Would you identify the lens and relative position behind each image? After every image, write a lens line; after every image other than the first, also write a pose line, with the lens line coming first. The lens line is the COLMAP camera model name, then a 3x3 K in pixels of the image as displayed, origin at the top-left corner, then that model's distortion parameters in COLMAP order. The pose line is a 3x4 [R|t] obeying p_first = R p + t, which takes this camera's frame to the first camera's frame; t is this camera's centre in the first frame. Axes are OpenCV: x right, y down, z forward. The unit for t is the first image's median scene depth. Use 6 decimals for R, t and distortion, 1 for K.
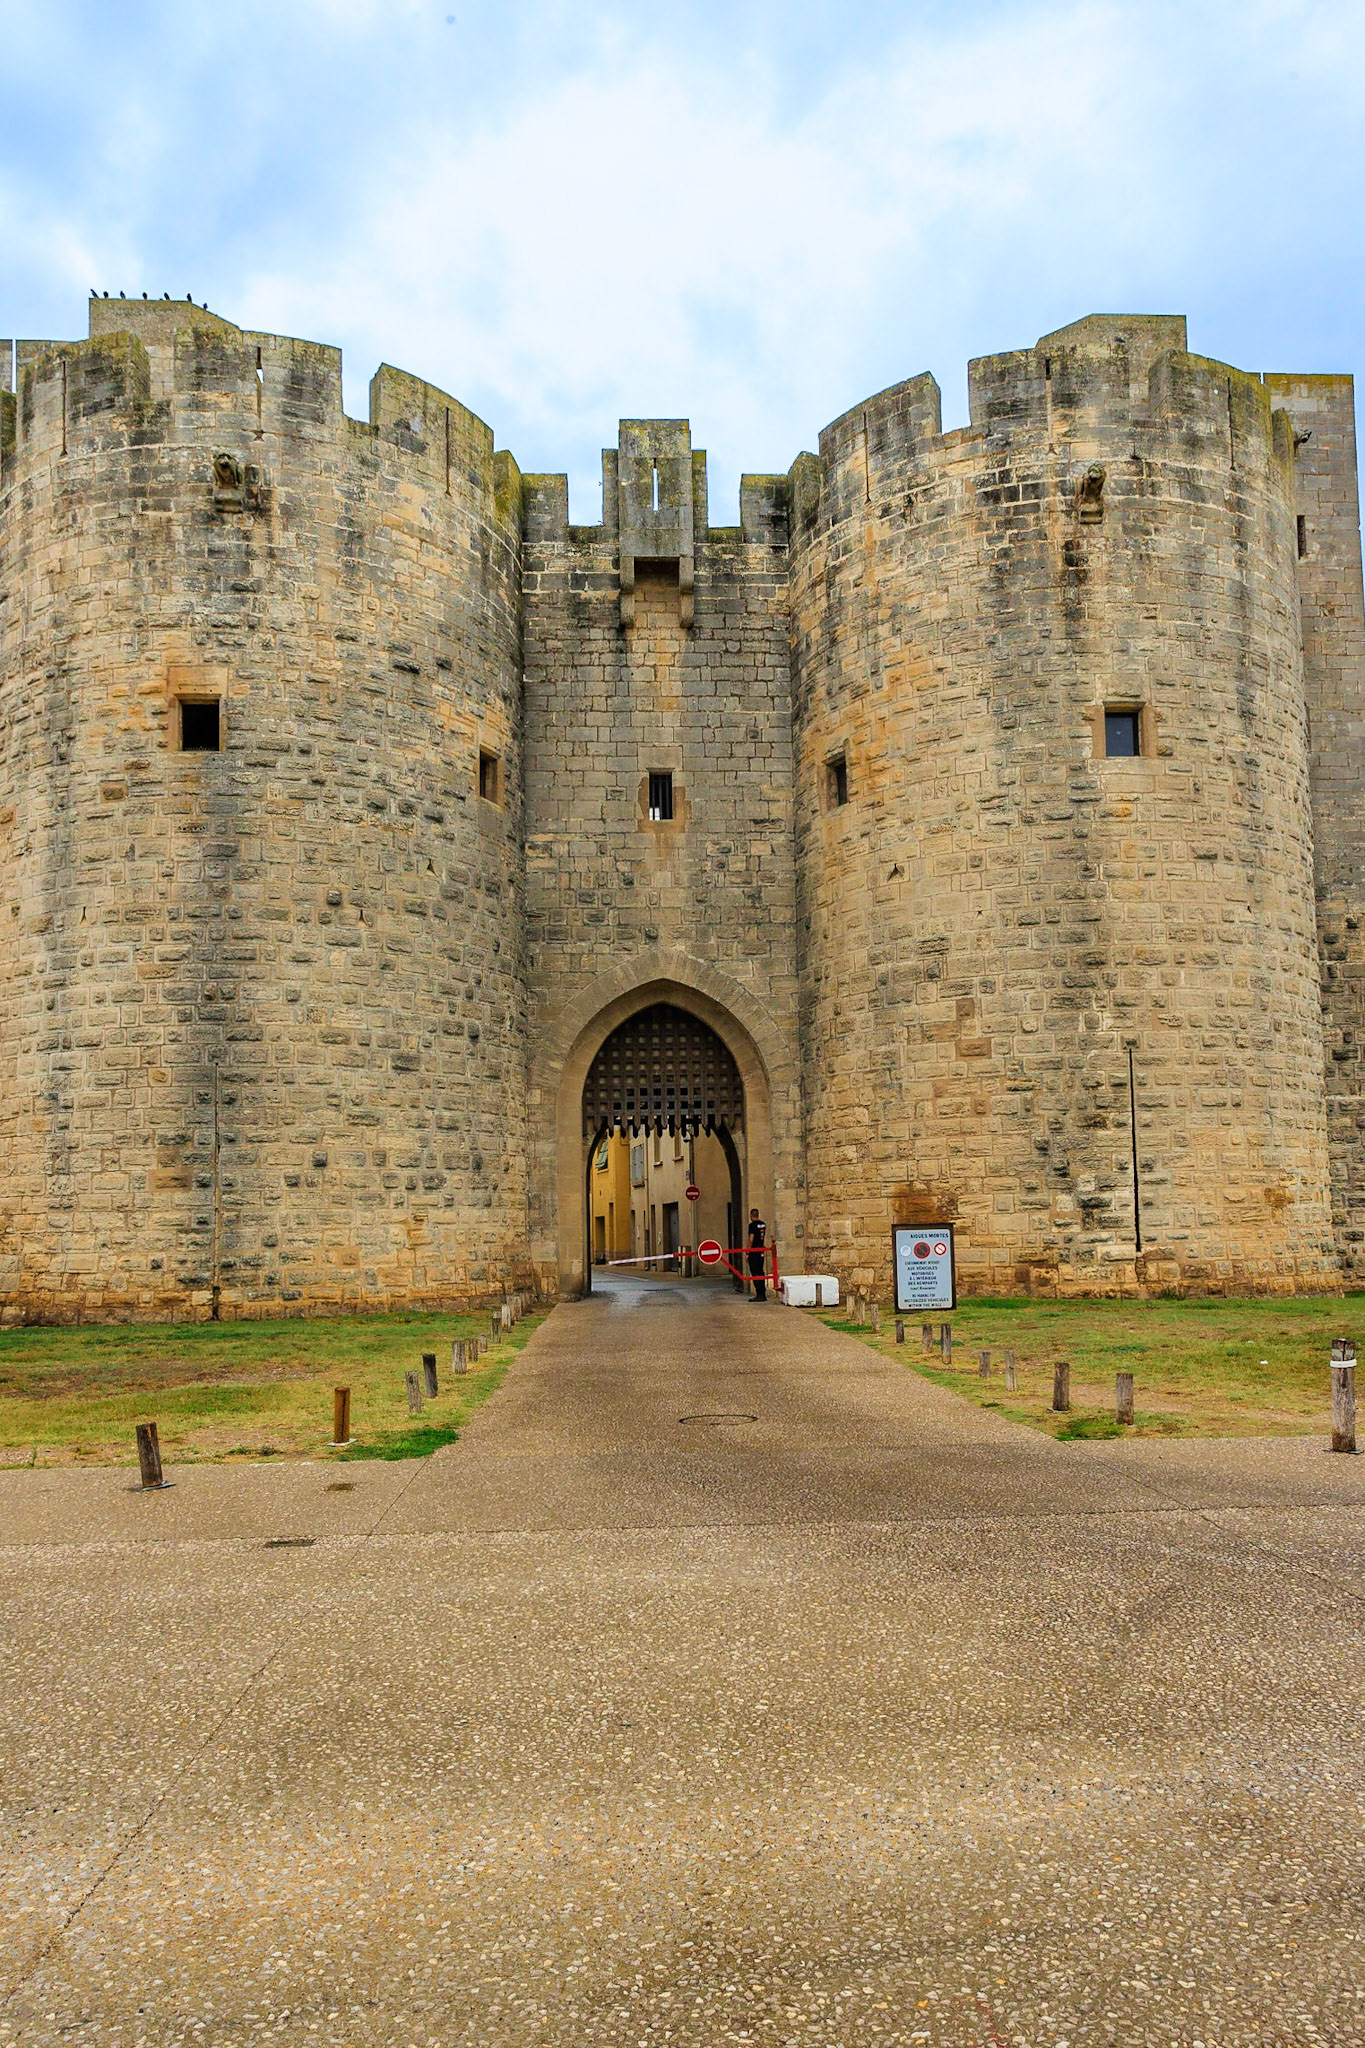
lens RADIAL K [[2674.8, 0, 682.5], [0, 2674.8, 1024.0], [0, 0, 1]] dist [0.008016, -0.027406]
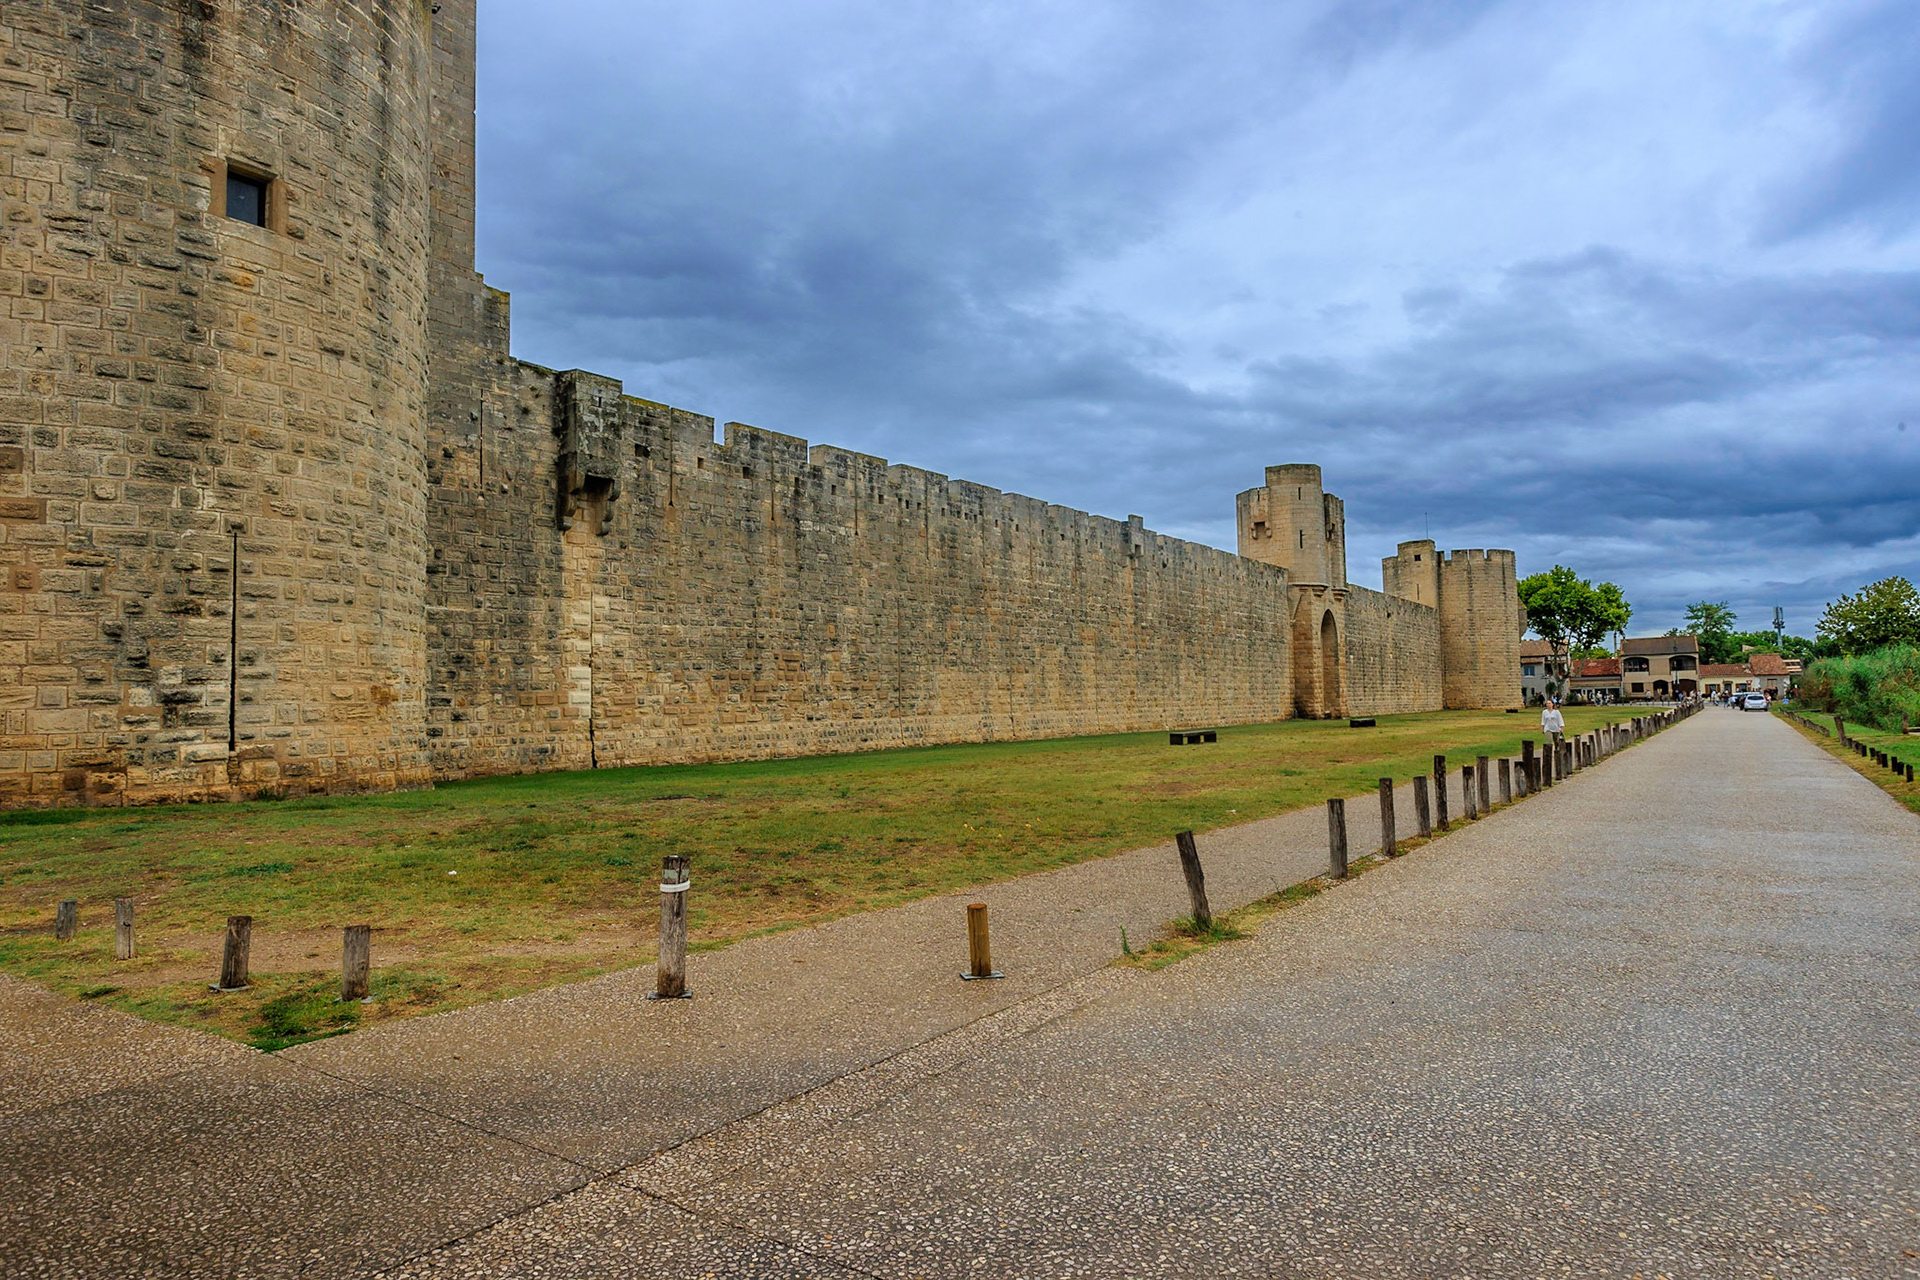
lens RADIAL K [[1160.0, 0, 985.8], [0, 1160.0, 634.3], [0, 0, 1]] dist [-0.028497, 0.030970]
pose [[0.630996, 0.055514, 0.773797, 0.023522], [-0.051192, 0.998242, -0.029870, 0.043091], [-0.774095, -0.020764, 0.632729, 0.542087]]
